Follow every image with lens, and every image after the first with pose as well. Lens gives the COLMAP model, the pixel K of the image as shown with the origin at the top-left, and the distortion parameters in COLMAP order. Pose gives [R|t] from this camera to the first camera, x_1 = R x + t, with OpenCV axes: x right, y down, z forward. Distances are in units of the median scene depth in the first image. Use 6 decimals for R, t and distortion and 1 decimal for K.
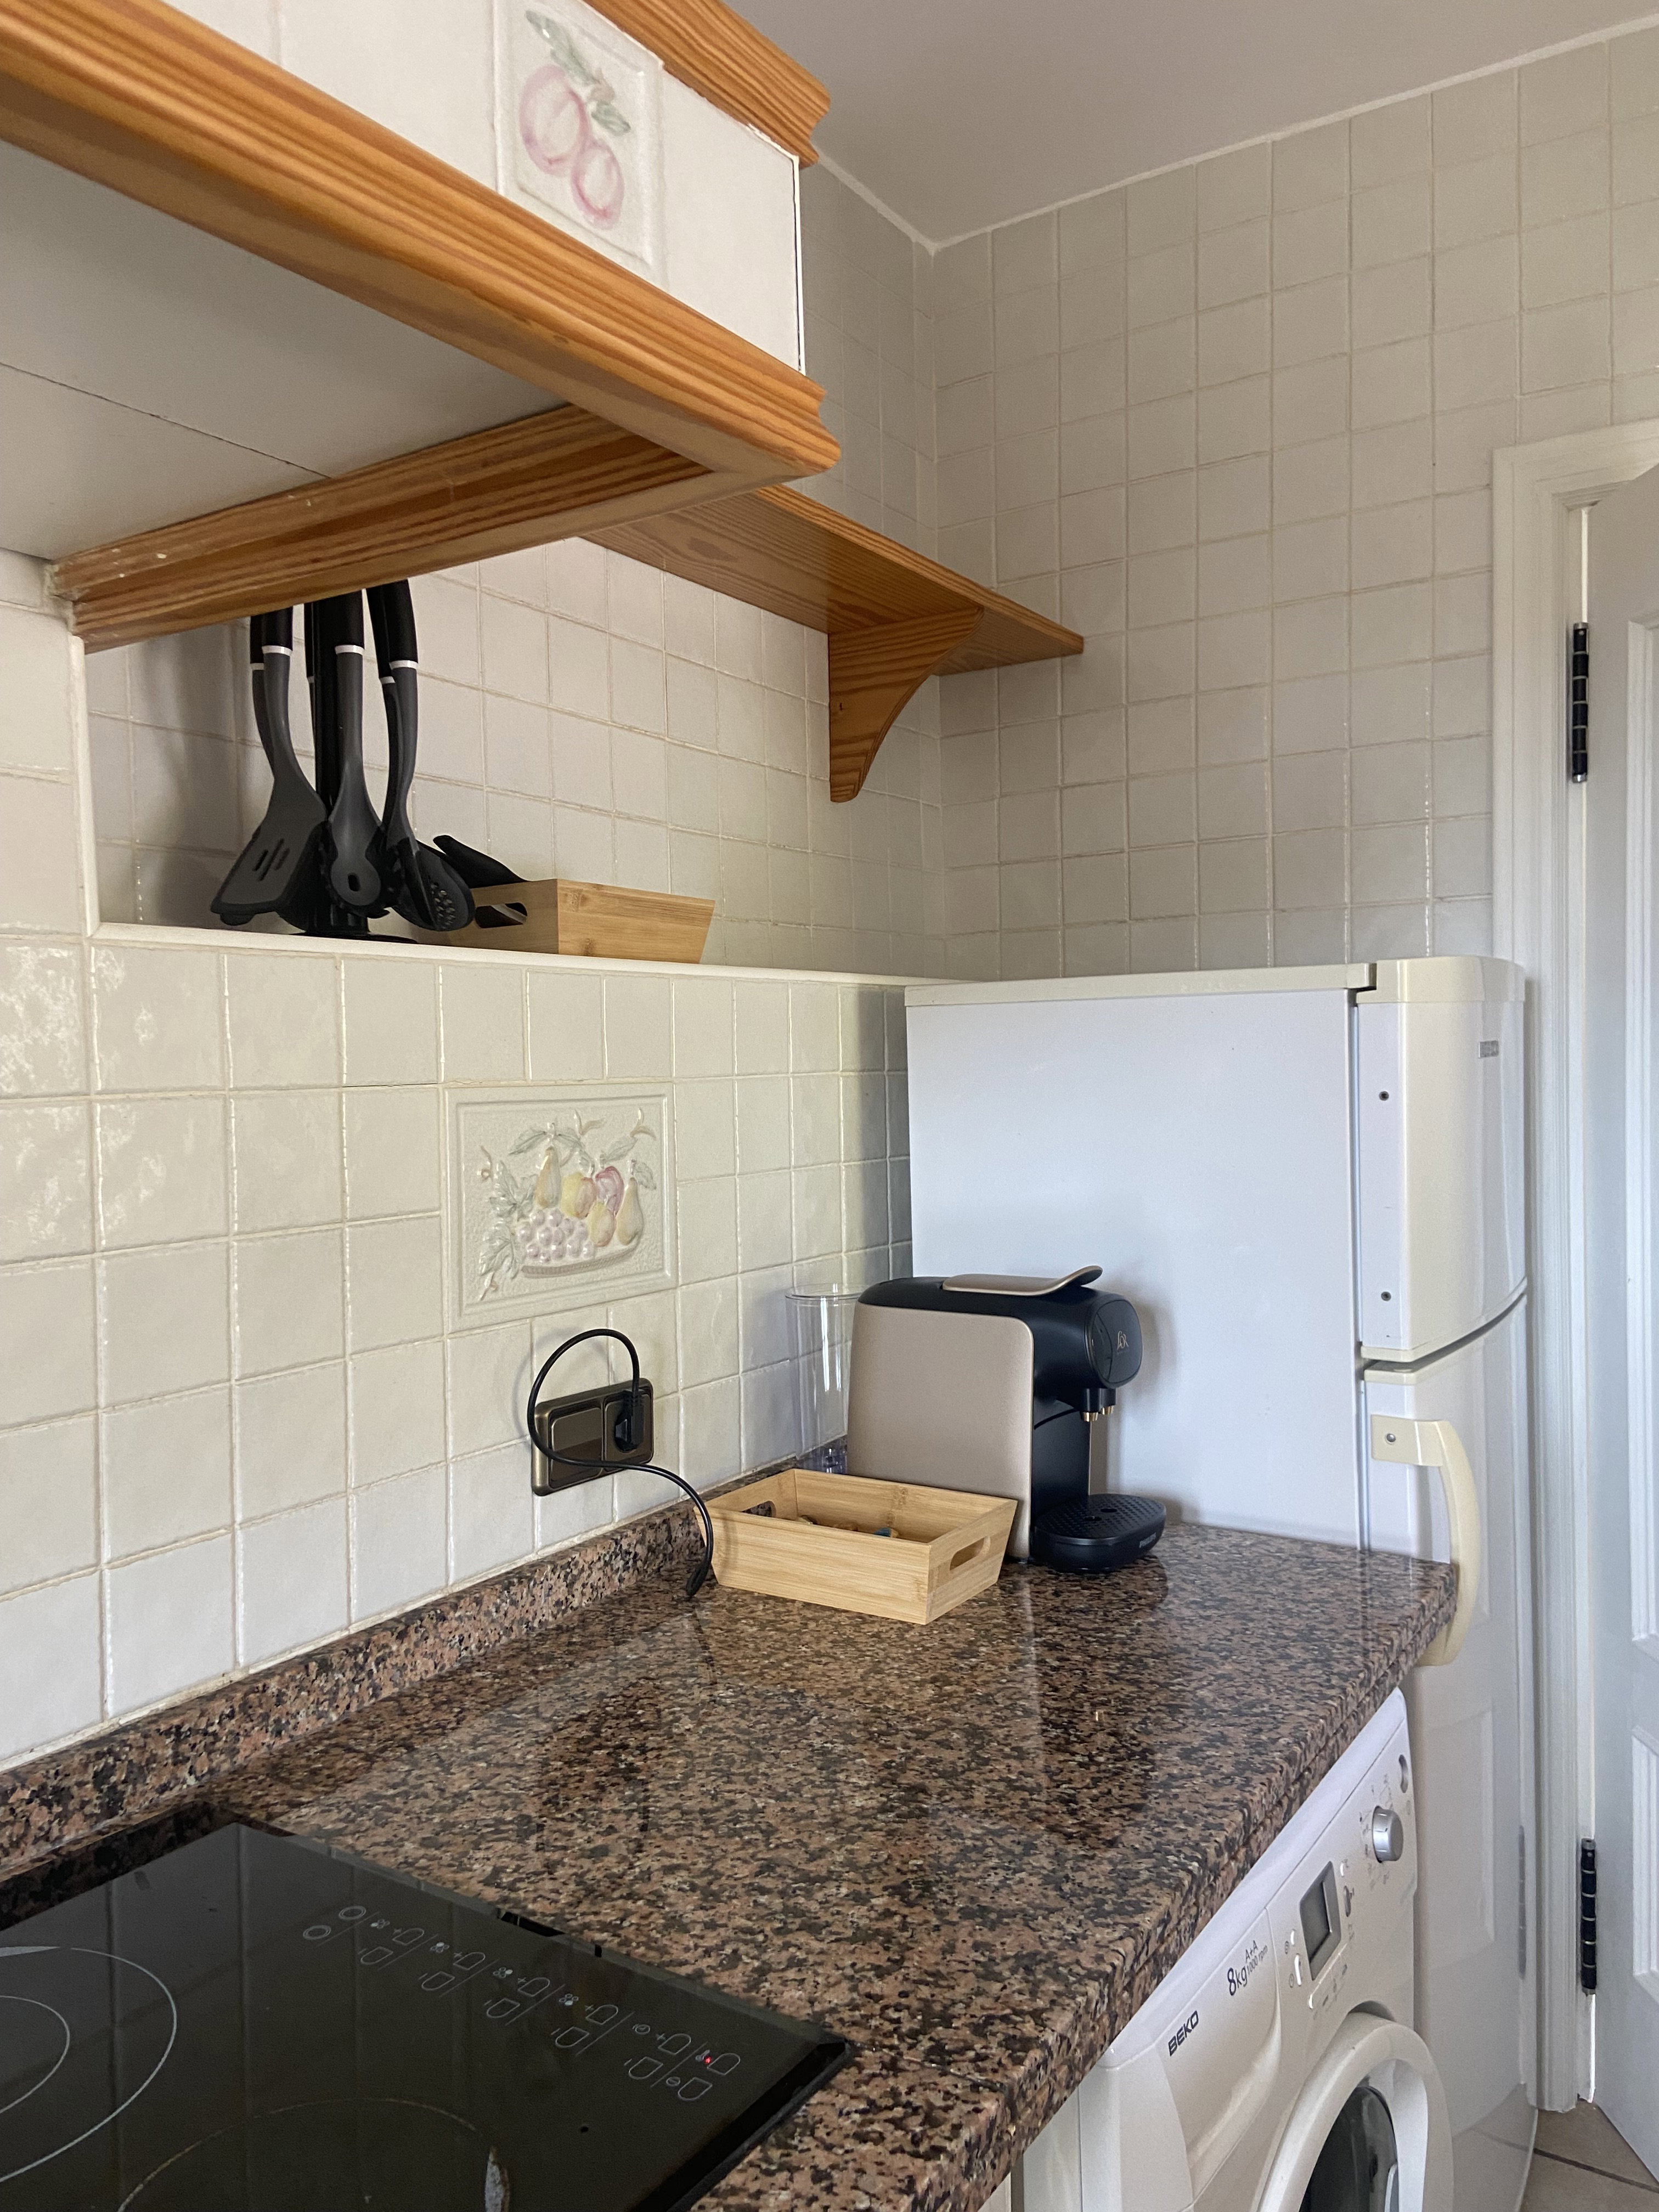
lens RADIAL K [[1648.4, 0, 819.0], [0, 1648.4, 1104.0], [0, 0, 1]] dist [0.147692, -0.177494]
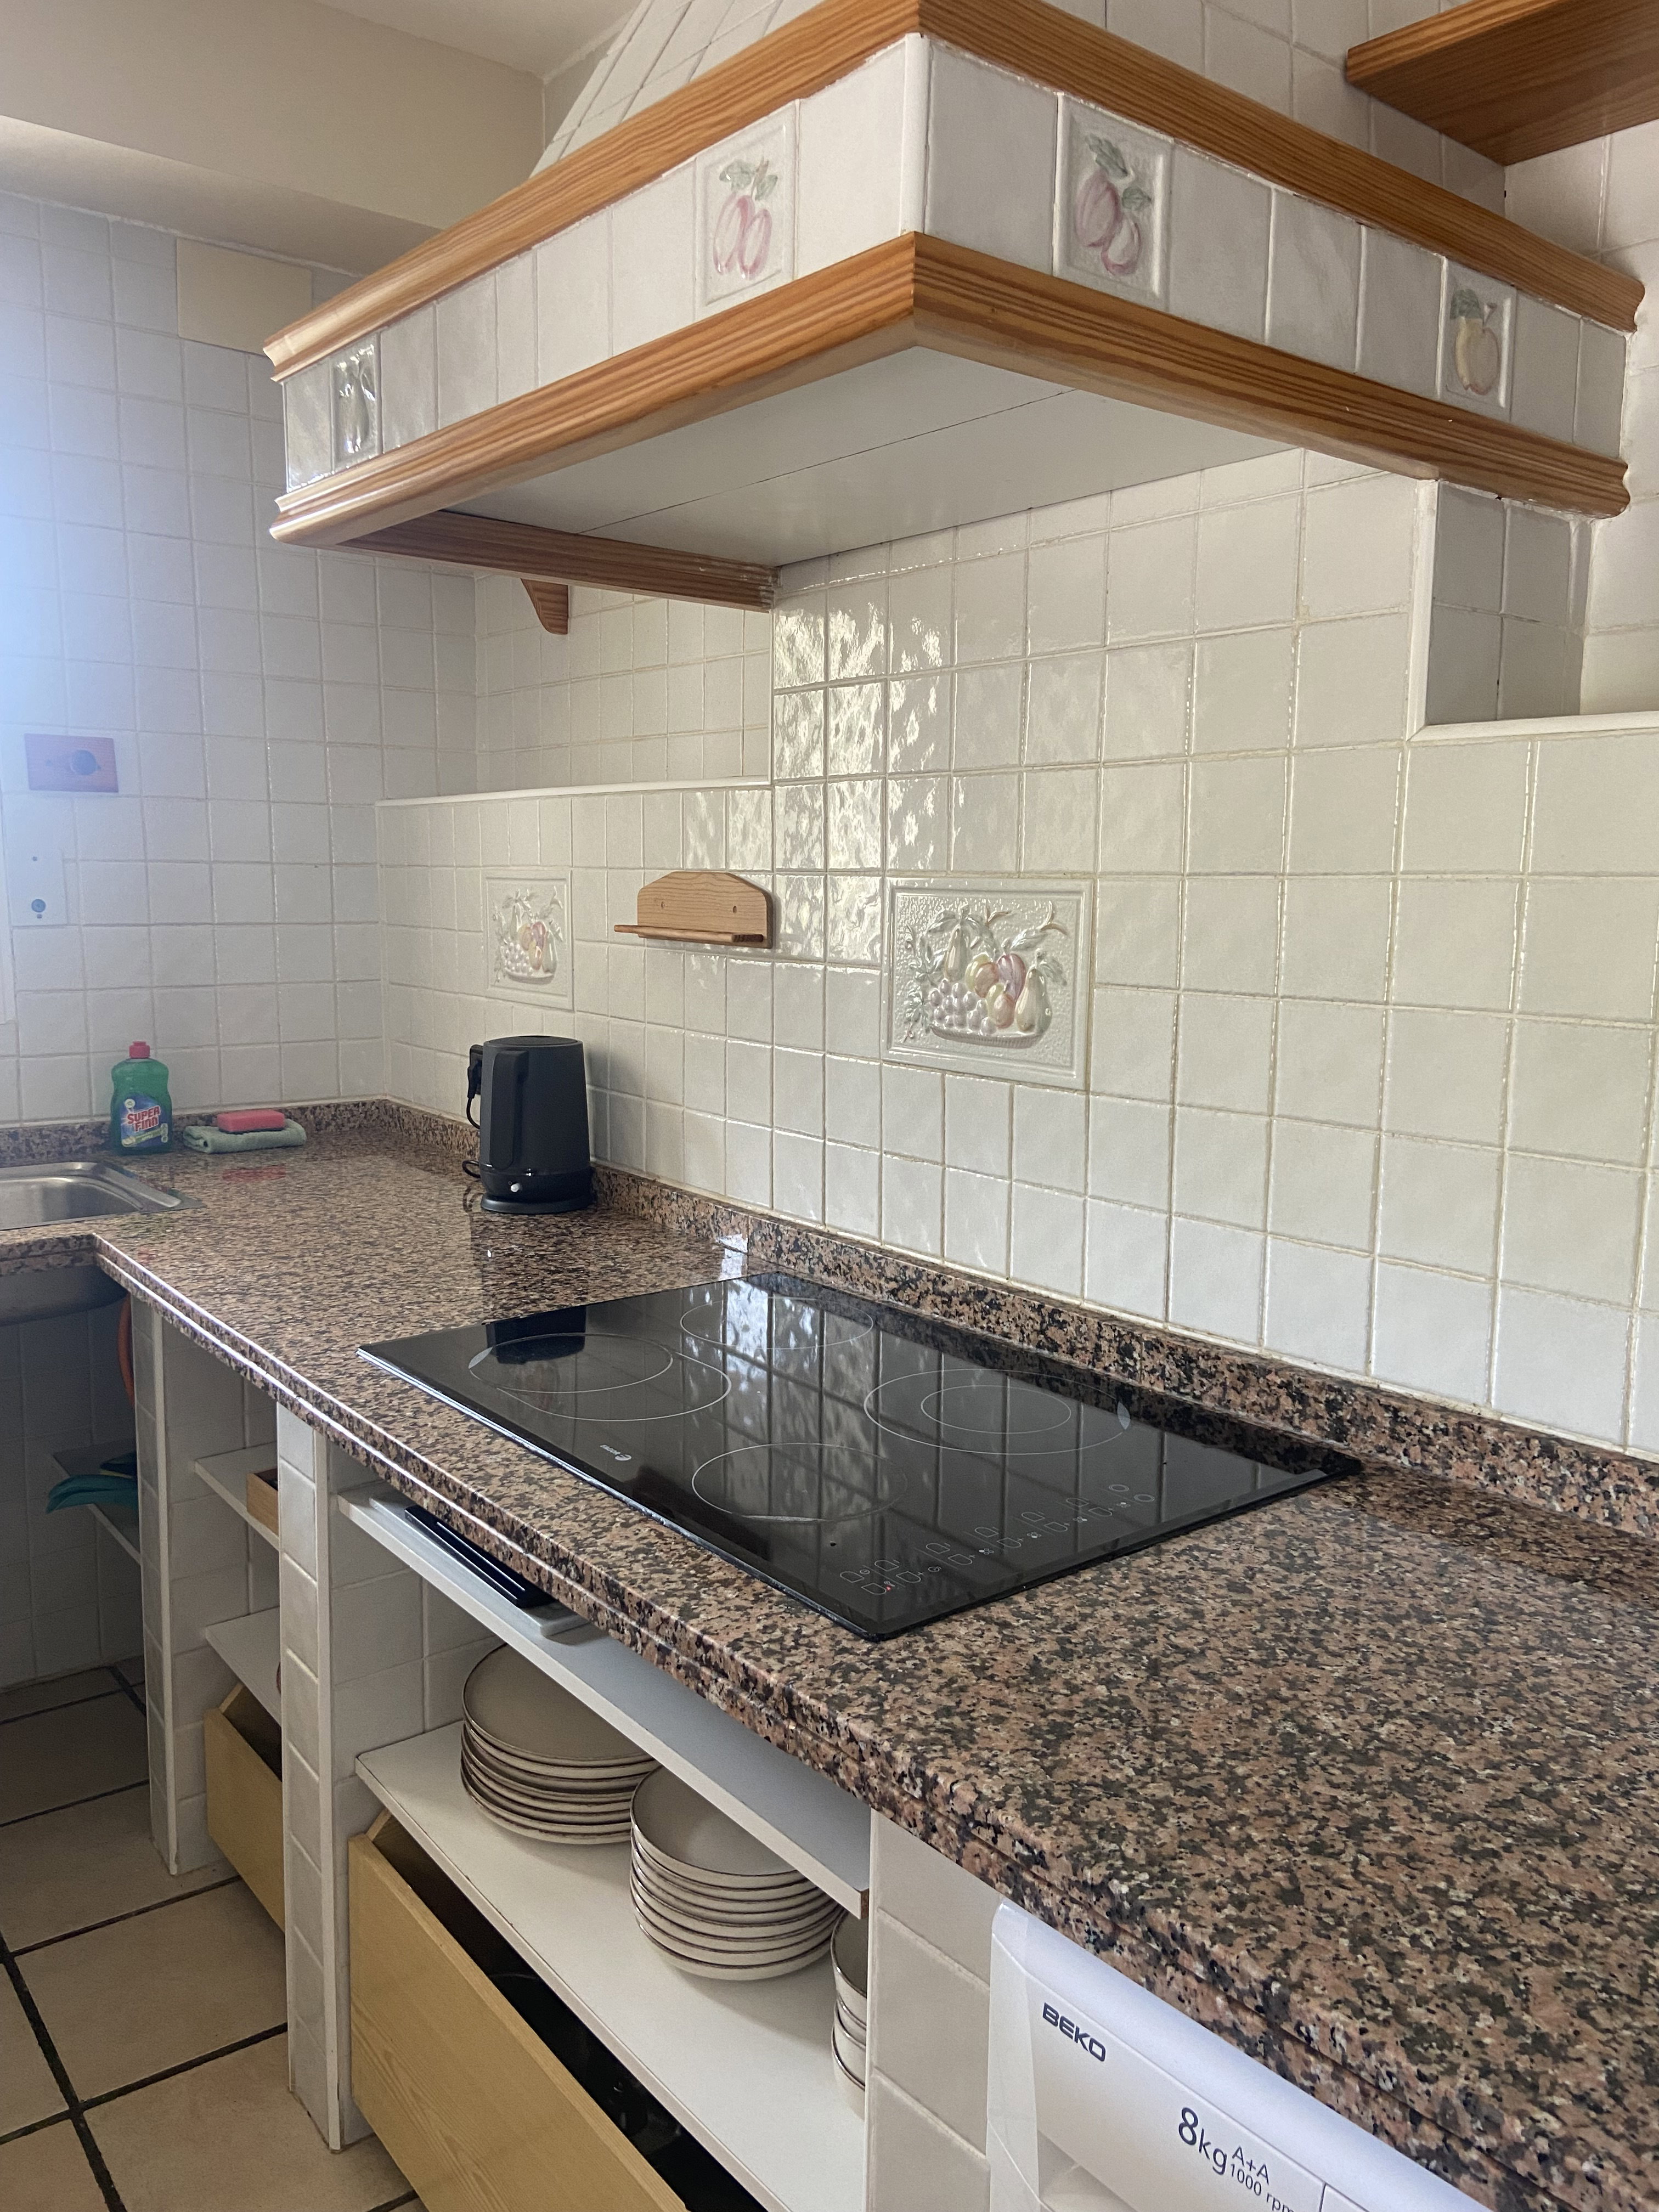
lens RADIAL K [[1648.4, 0, 819.0], [0, 1648.4, 1104.0], [0, 0, 1]] dist [0.147692, -0.177494]
pose [[-0.291039, 0.146818, -0.945379, 0.879769], [-0.031245, 0.986169, 0.162771, -0.027322], [0.956201, 0.076911, -0.282426, 0.982812]]
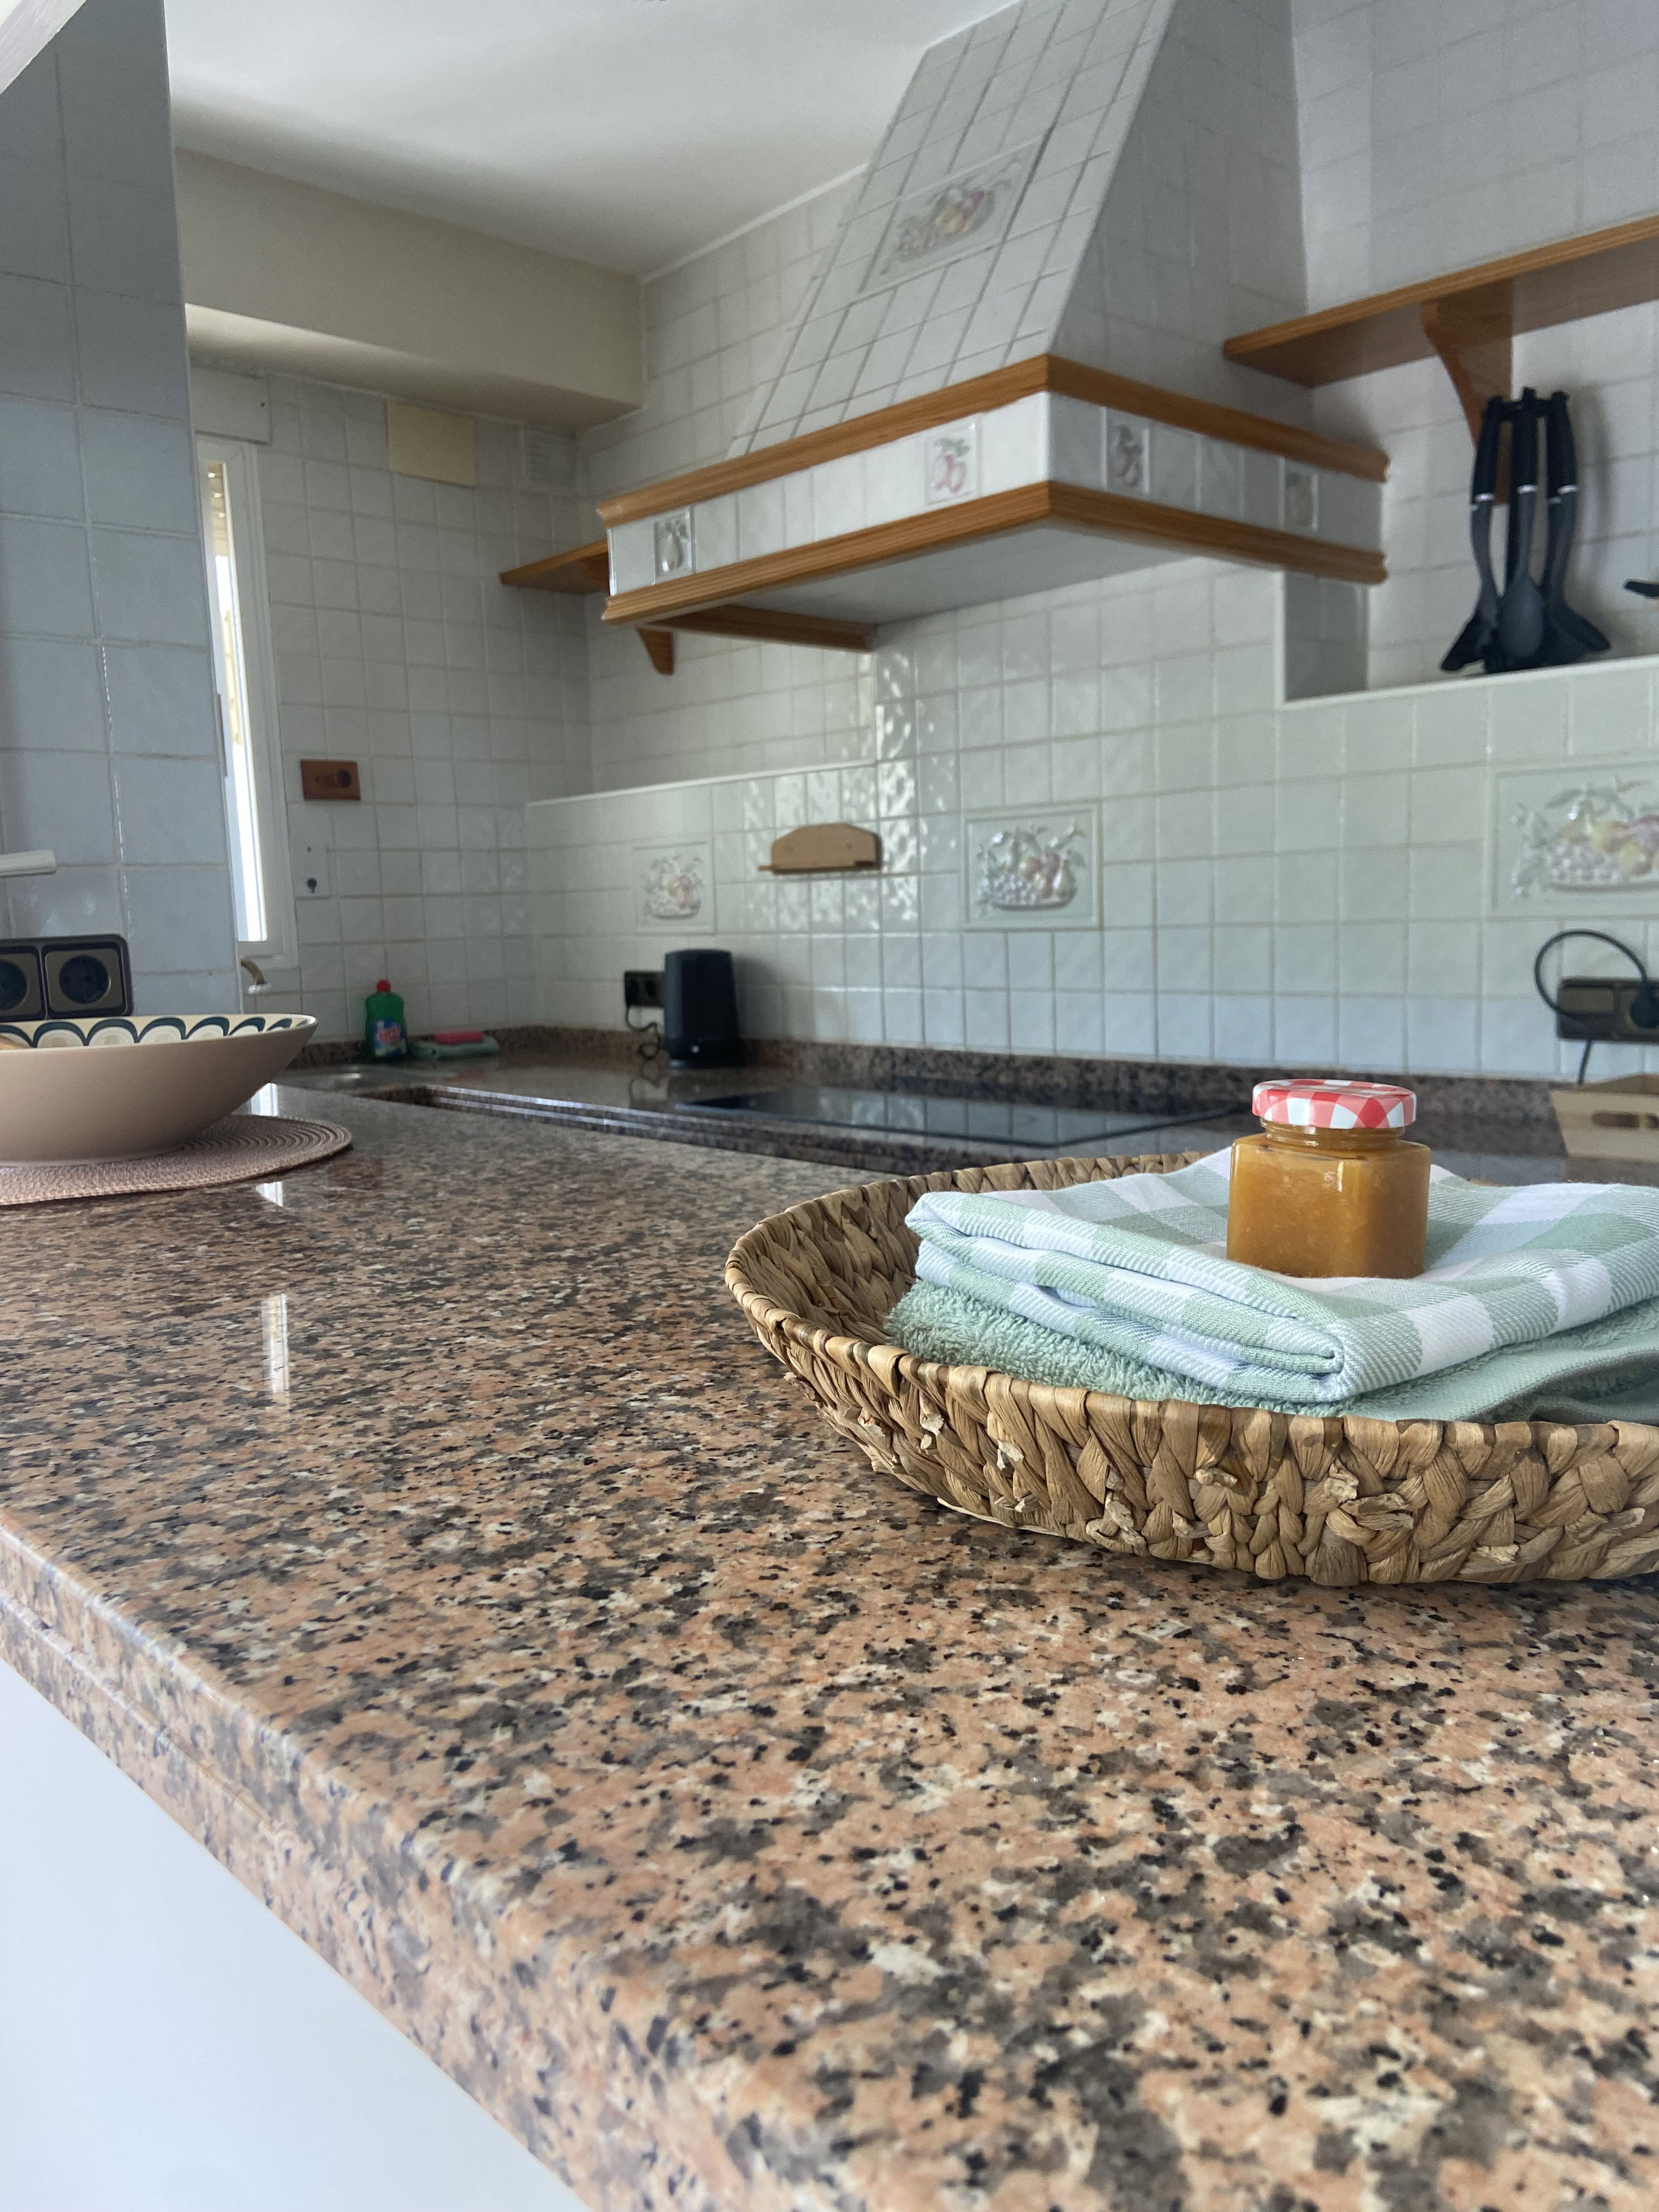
lens RADIAL K [[1648.4, 0, 819.0], [0, 1648.4, 1104.0], [0, 0, 1]] dist [0.147692, -0.177494]
pose [[-0.219400, 0.142537, -0.965167, 1.954617], [0.011387, 0.989577, 0.143553, 0.092696], [0.975569, 0.020506, -0.218736, 0.929450]]
